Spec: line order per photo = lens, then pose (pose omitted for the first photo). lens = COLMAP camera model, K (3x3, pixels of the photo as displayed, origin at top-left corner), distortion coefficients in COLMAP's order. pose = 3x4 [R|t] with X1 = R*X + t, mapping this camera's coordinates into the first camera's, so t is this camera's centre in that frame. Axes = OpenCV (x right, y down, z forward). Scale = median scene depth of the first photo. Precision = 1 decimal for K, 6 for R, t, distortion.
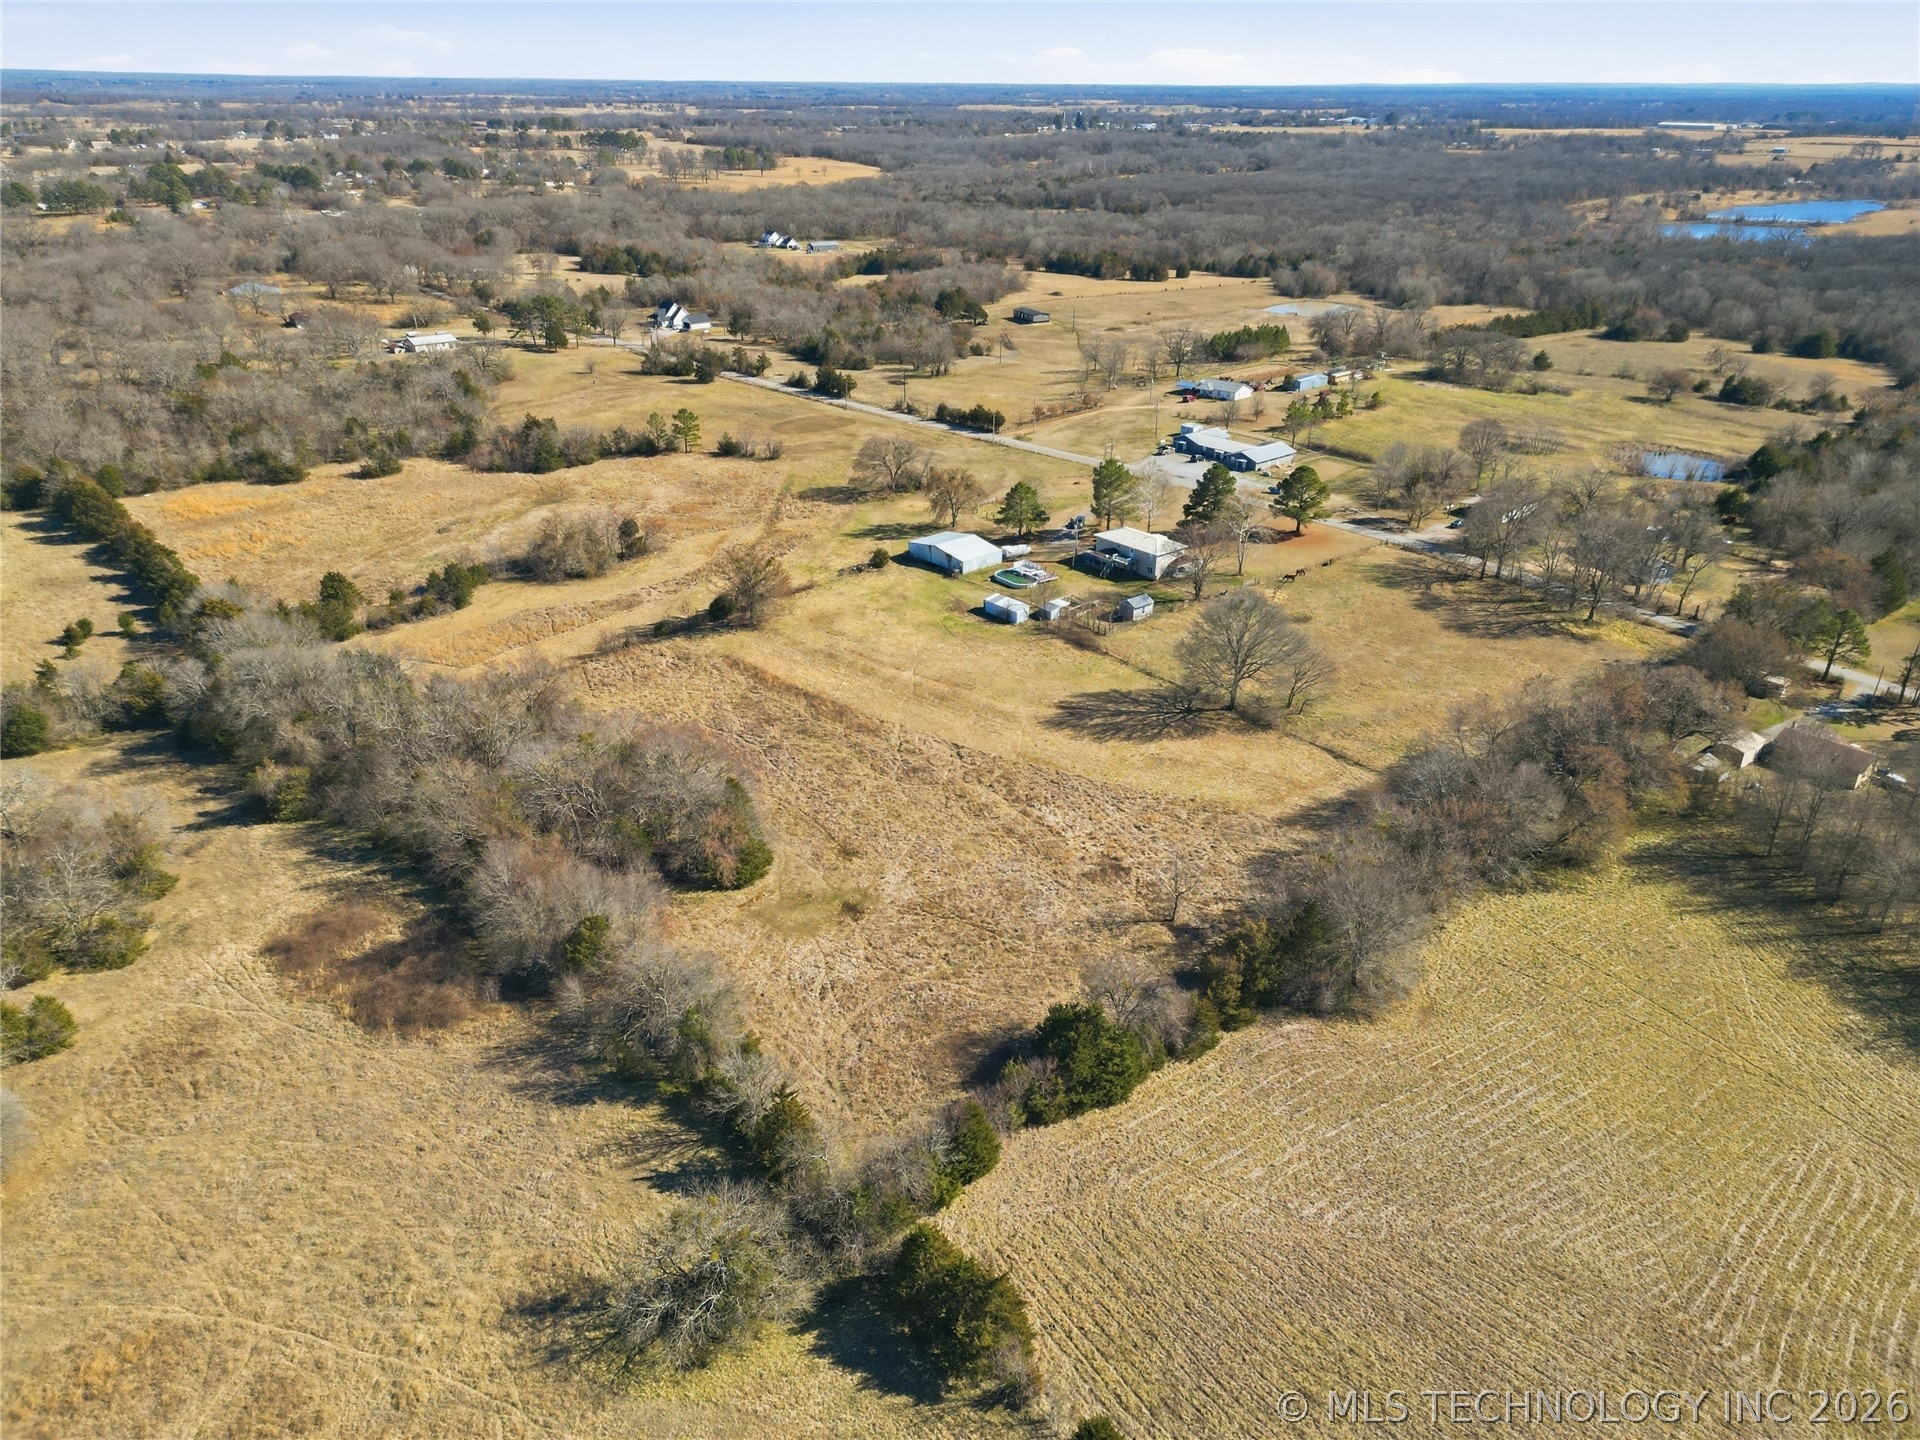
lens RADIAL K [[1332.9, 0, 964.9], [0, 1332.9, 717.7], [0, 0, 1]] dist [0.073102, -0.072377]
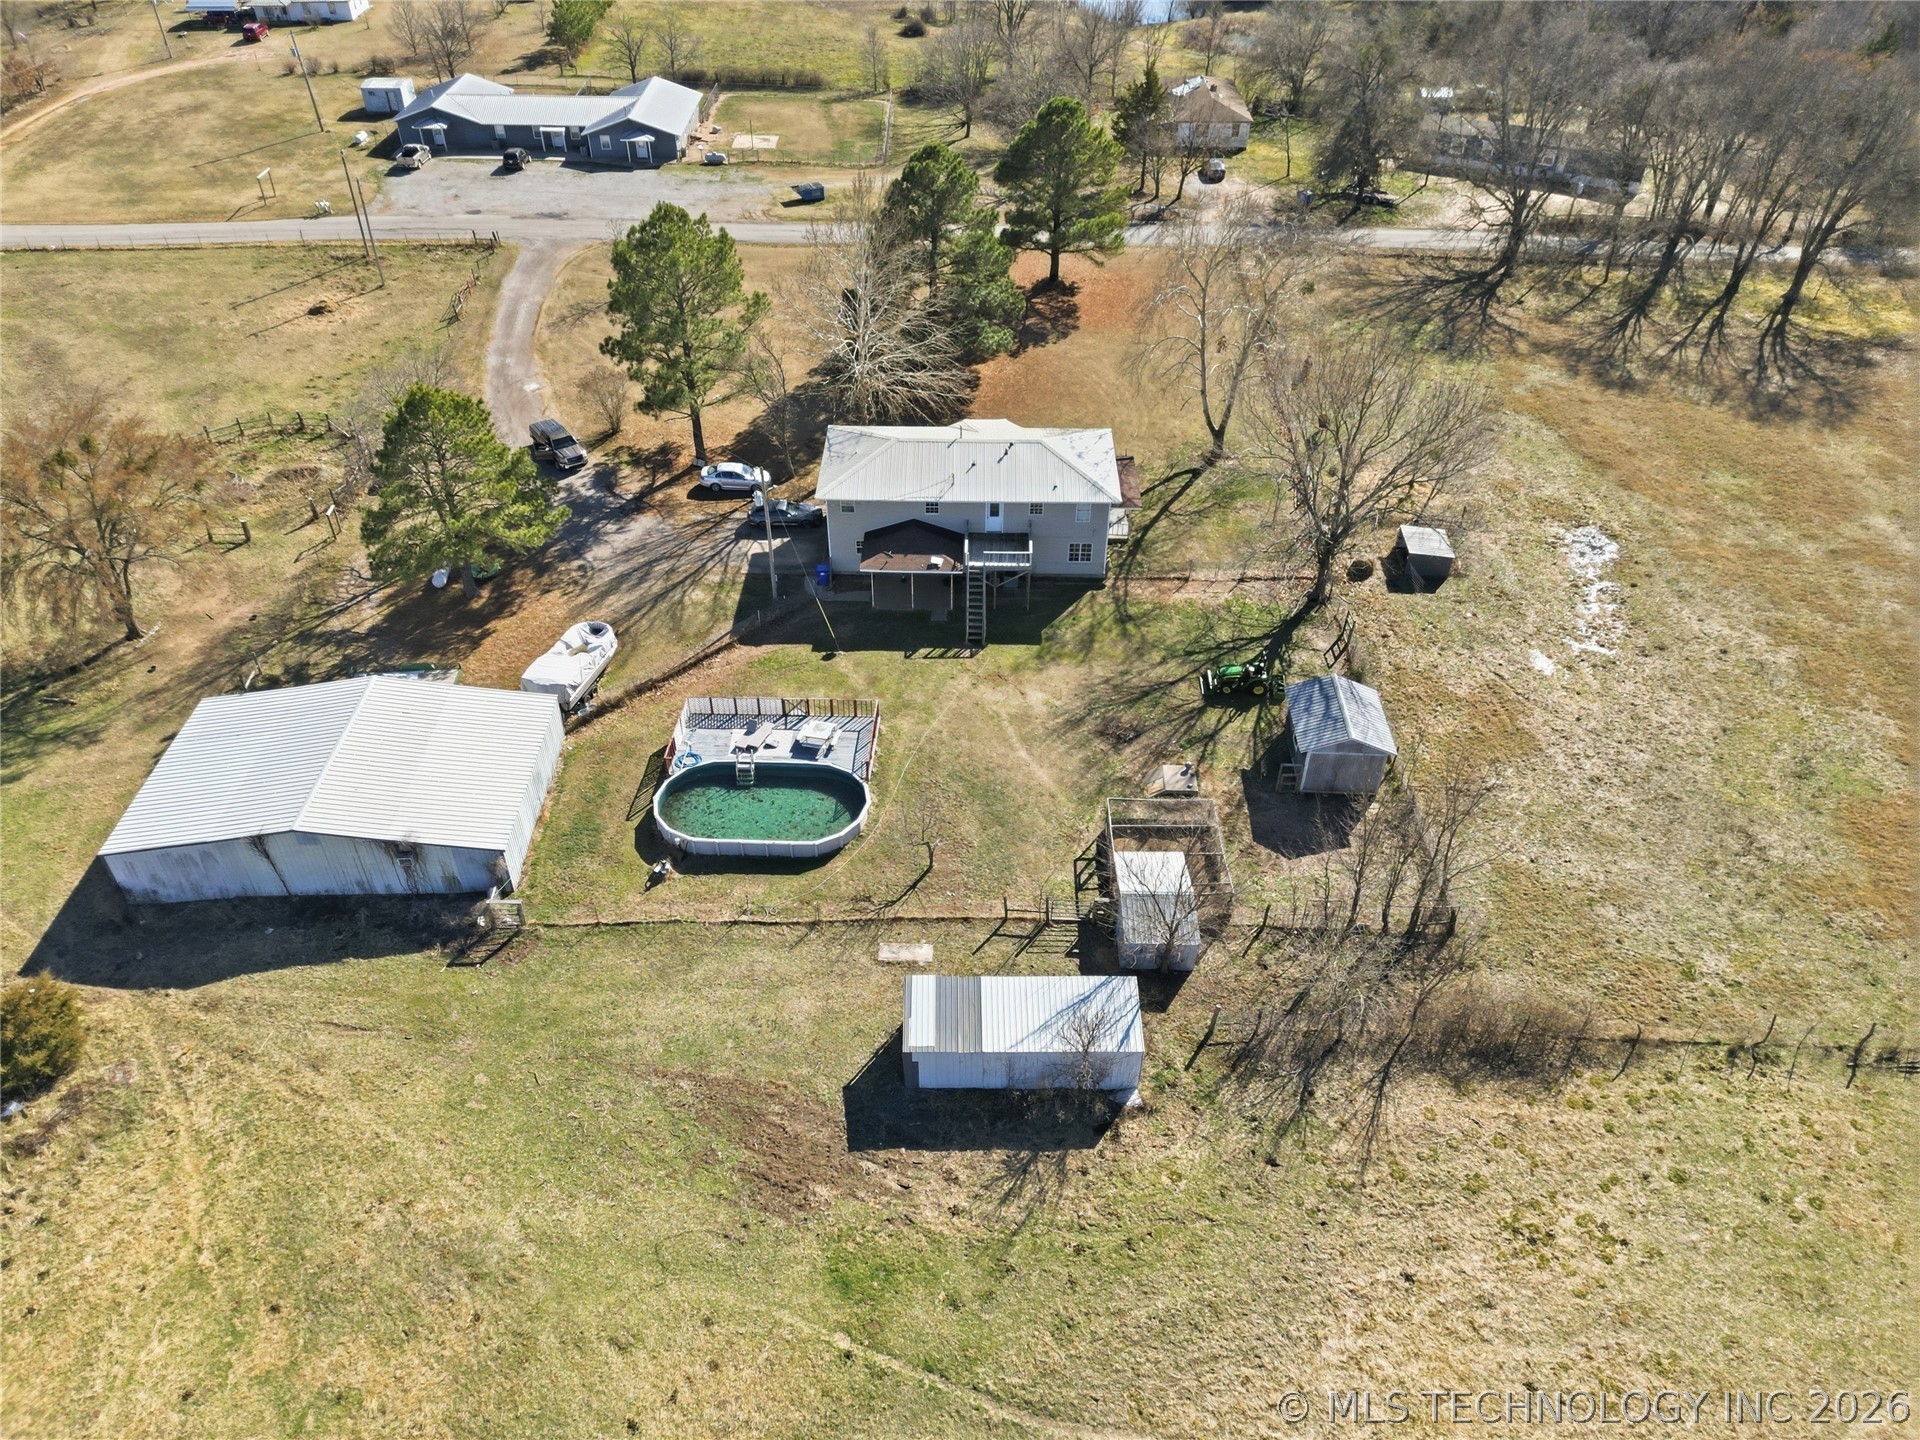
lens RADIAL K [[1332.9, 0, 964.9], [0, 1332.9, 717.7], [0, 0, 1]] dist [0.073102, -0.072377]
pose [[0.654598, -0.474934, 0.588166, -0.071347], [0.319680, 0.878938, 0.353939, -0.188973], [-0.685059, -0.043663, 0.727178, 0.779682]]
